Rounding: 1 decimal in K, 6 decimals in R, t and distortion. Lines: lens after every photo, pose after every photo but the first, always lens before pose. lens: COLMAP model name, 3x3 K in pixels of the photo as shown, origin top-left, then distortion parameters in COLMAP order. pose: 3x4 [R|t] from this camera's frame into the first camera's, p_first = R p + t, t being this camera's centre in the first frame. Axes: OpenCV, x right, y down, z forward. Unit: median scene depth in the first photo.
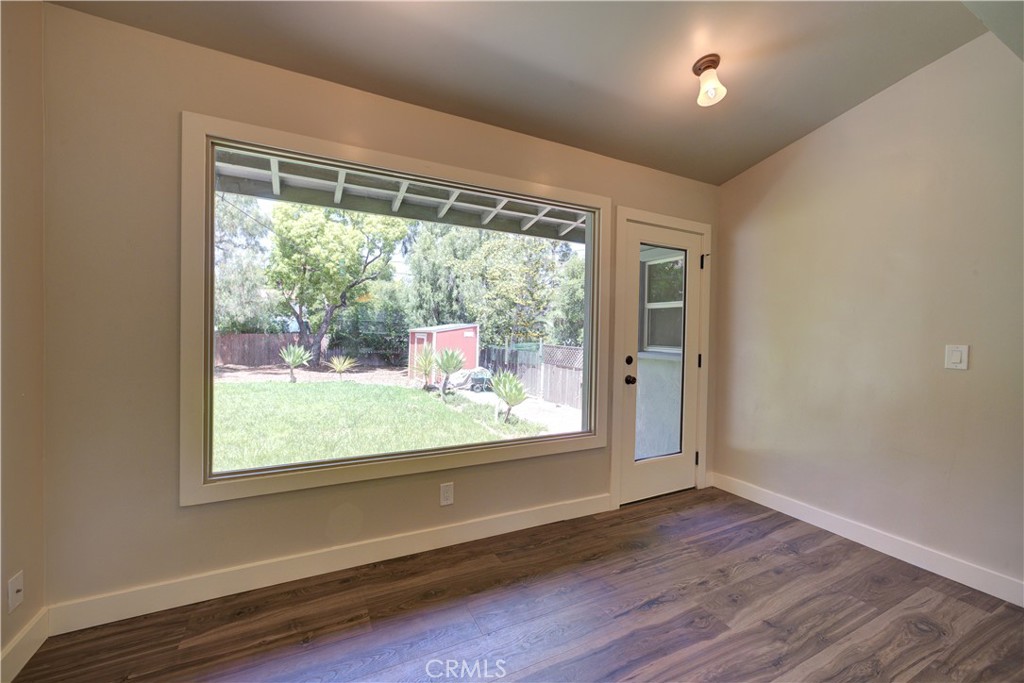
lens RADIAL K [[405.8, 0, 506.5], [0, 405.8, 336.4], [0, 0, 1]] dist [-0.019658, 0.007880]
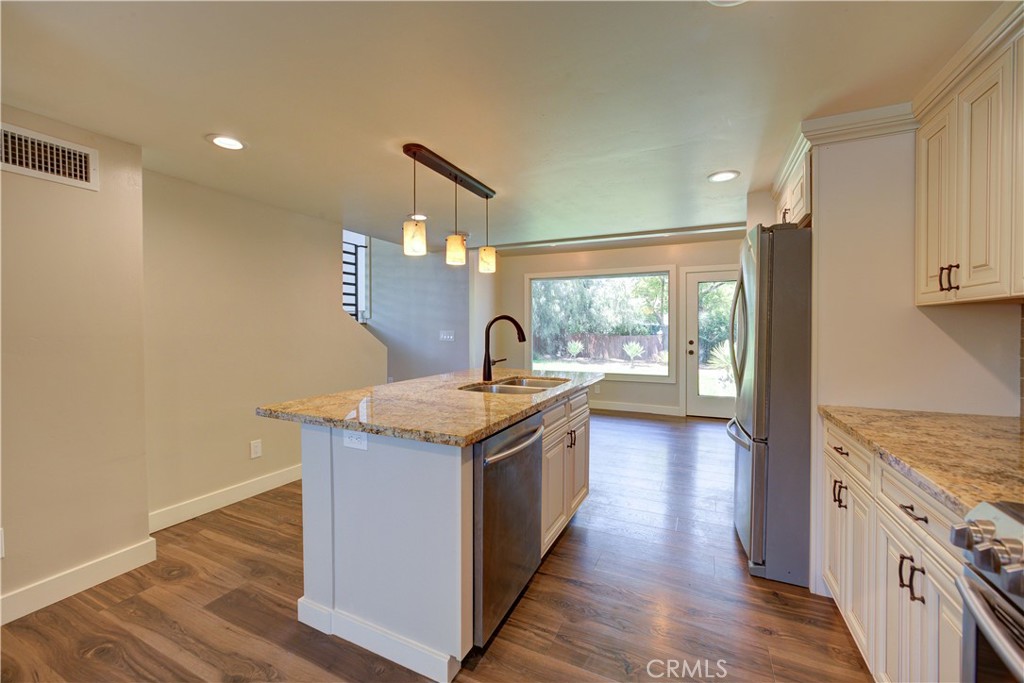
lens RADIAL K [[405.8, 0, 510.2], [0, 405.8, 339.4], [0, 0, 1]] dist [-0.019658, 0.007880]
pose [[0.615398, -0.001344, -0.788216, 0.223834], [0.001520, 0.999999, -0.000518, 0.007242], [0.788215, -0.000879, 0.615399, -0.155069]]
